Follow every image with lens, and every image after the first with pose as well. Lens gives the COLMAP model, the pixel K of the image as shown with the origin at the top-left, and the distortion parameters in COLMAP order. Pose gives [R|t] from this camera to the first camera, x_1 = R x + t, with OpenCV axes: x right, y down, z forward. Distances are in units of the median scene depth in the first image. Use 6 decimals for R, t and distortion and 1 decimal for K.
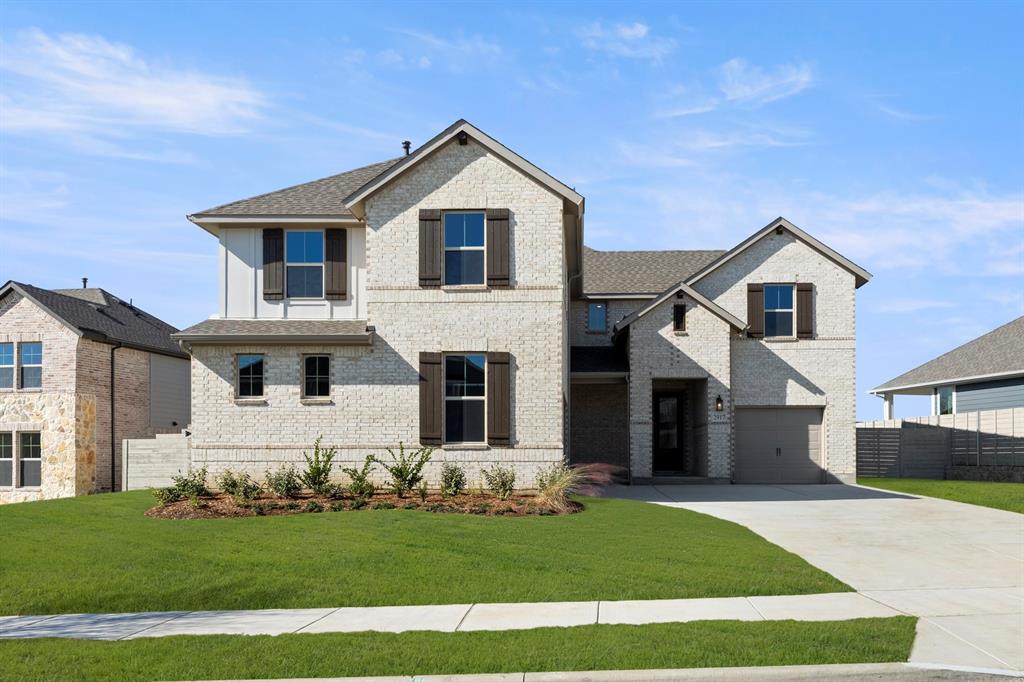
lens RADIAL K [[677.8, 0, 518.8], [0, 677.8, 342.8], [0, 0, 1]] dist [-0.001397, -0.003247]
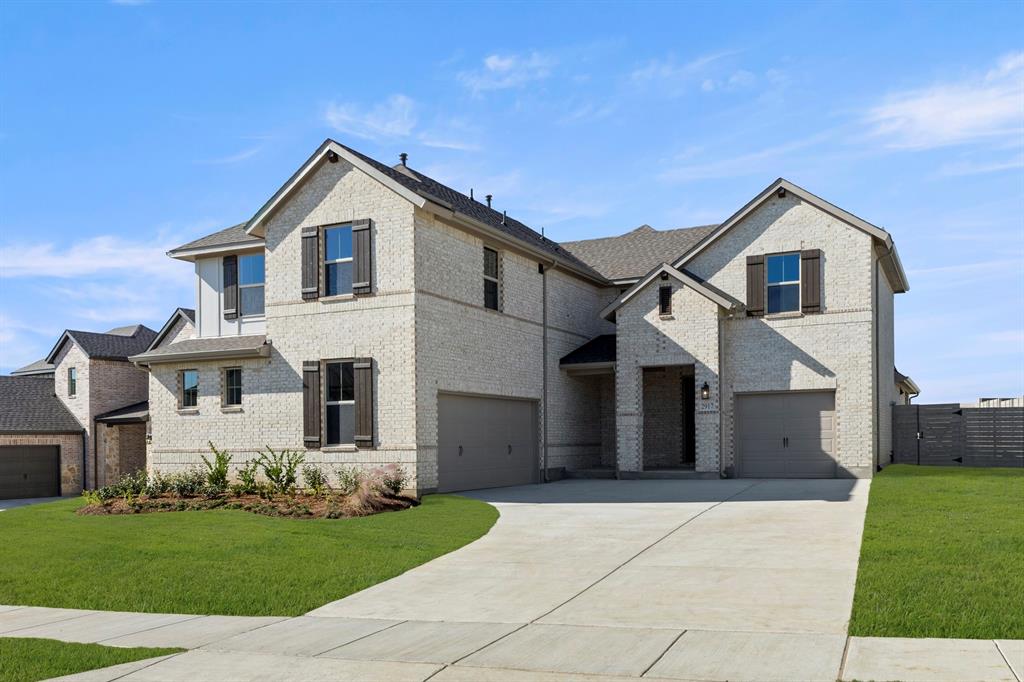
lens RADIAL K [[677.8, 0, 519.2], [0, 677.8, 338.6], [0, 0, 1]] dist [-0.001397, -0.003247]
pose [[0.952495, -0.062420, -0.298090, 0.431774], [0.066791, 0.997757, 0.004487, -0.003601], [0.297141, -0.024183, 0.954527, 0.063754]]
